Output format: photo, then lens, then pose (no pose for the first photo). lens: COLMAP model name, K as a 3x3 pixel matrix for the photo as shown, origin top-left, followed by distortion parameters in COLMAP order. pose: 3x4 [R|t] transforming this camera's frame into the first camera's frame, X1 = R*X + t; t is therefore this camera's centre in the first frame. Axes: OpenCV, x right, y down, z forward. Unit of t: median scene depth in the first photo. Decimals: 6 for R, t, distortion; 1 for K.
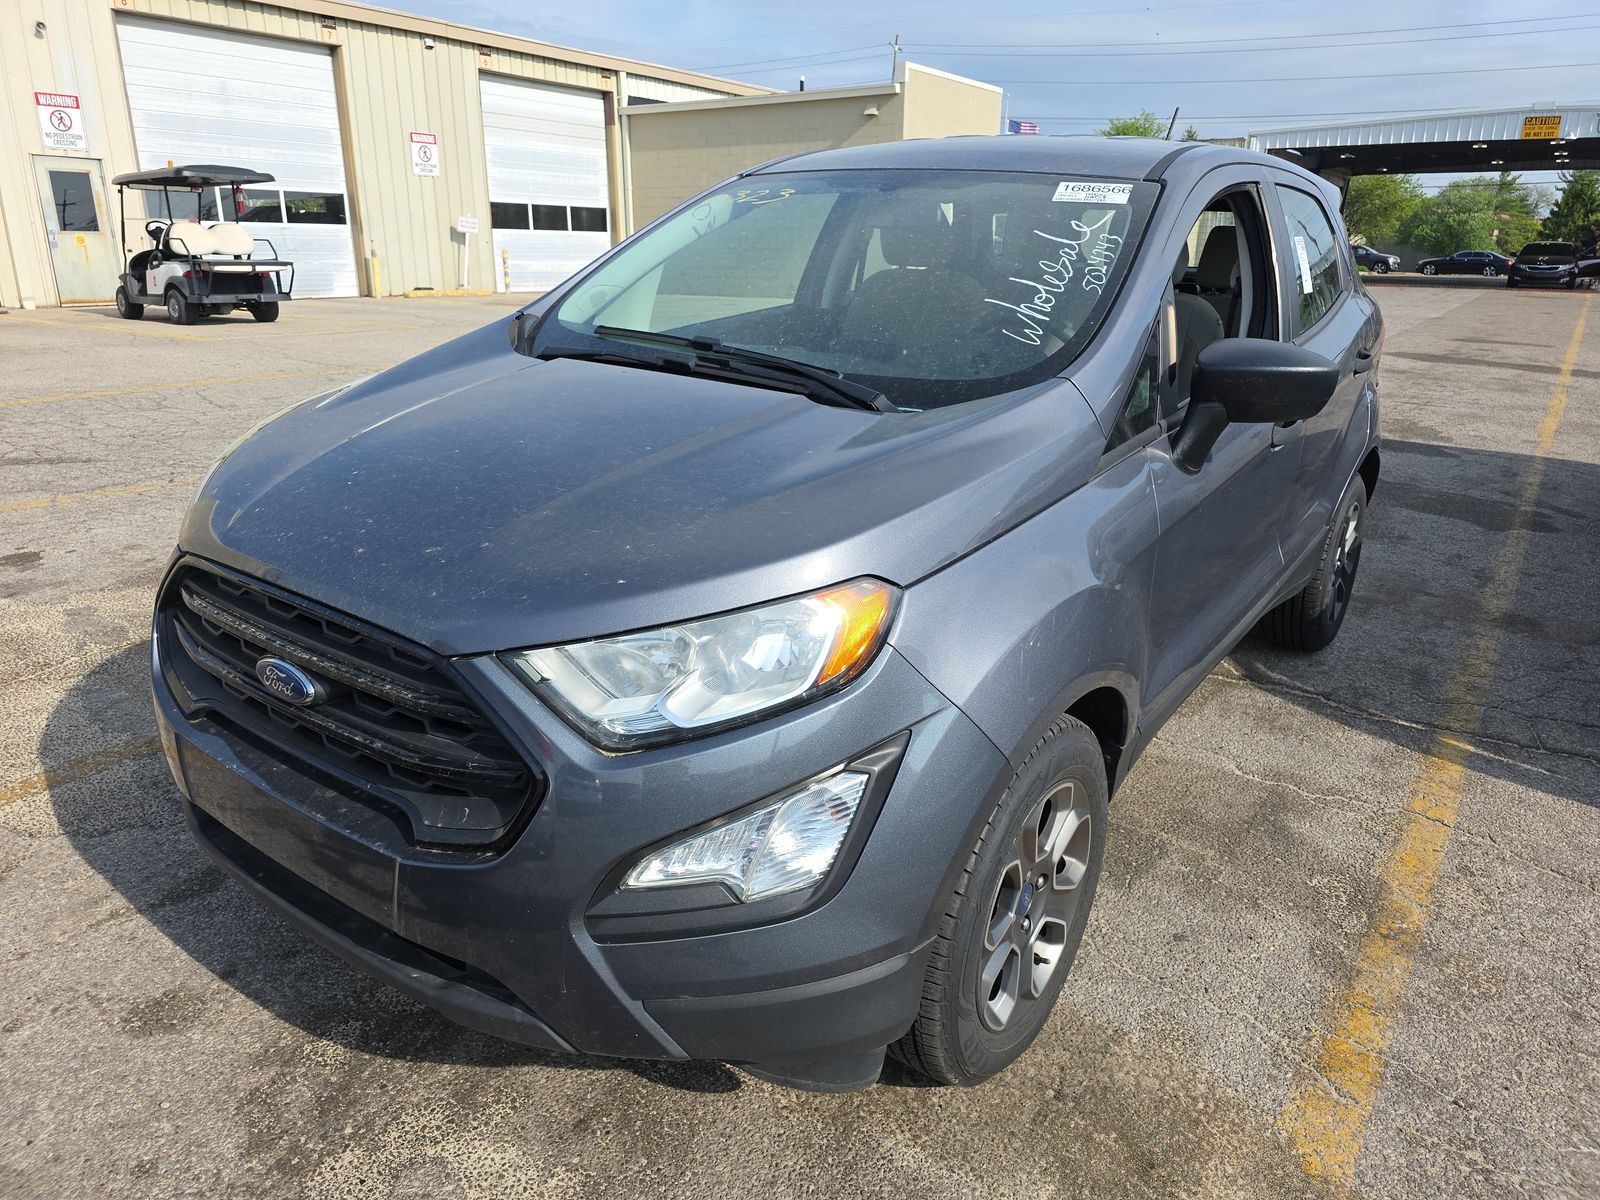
lens RADIAL K [[1081.7, 0, 805.7], [0, 1081.7, 596.6], [0, 0, 1]] dist [0.012897, -0.008810]
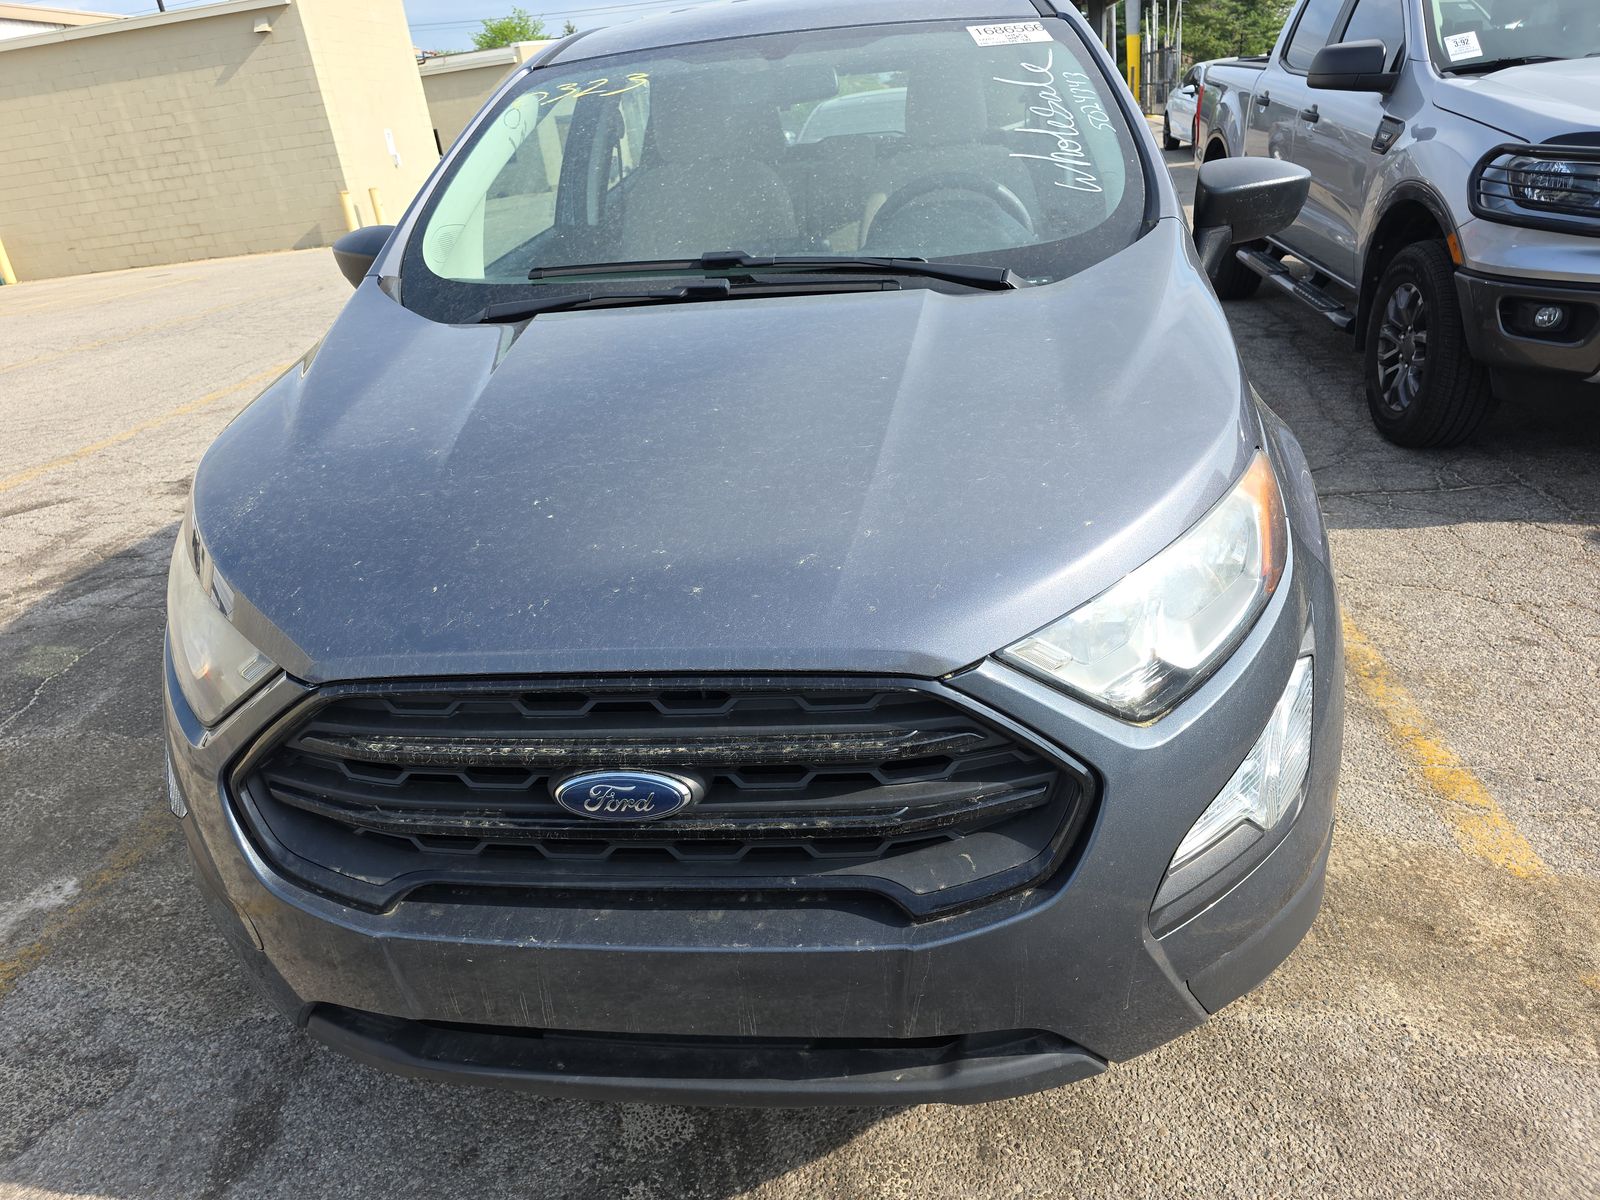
lens RADIAL K [[1081.7, 0, 799.7], [0, 1081.7, 614.8], [0, 0, 1]] dist [0.012897, -0.008810]
pose [[0.873243, -0.299980, 0.384004, -0.480678], [0.265745, 0.953718, 0.140718, -0.082718], [-0.408444, -0.020834, 0.912546, 0.235225]]
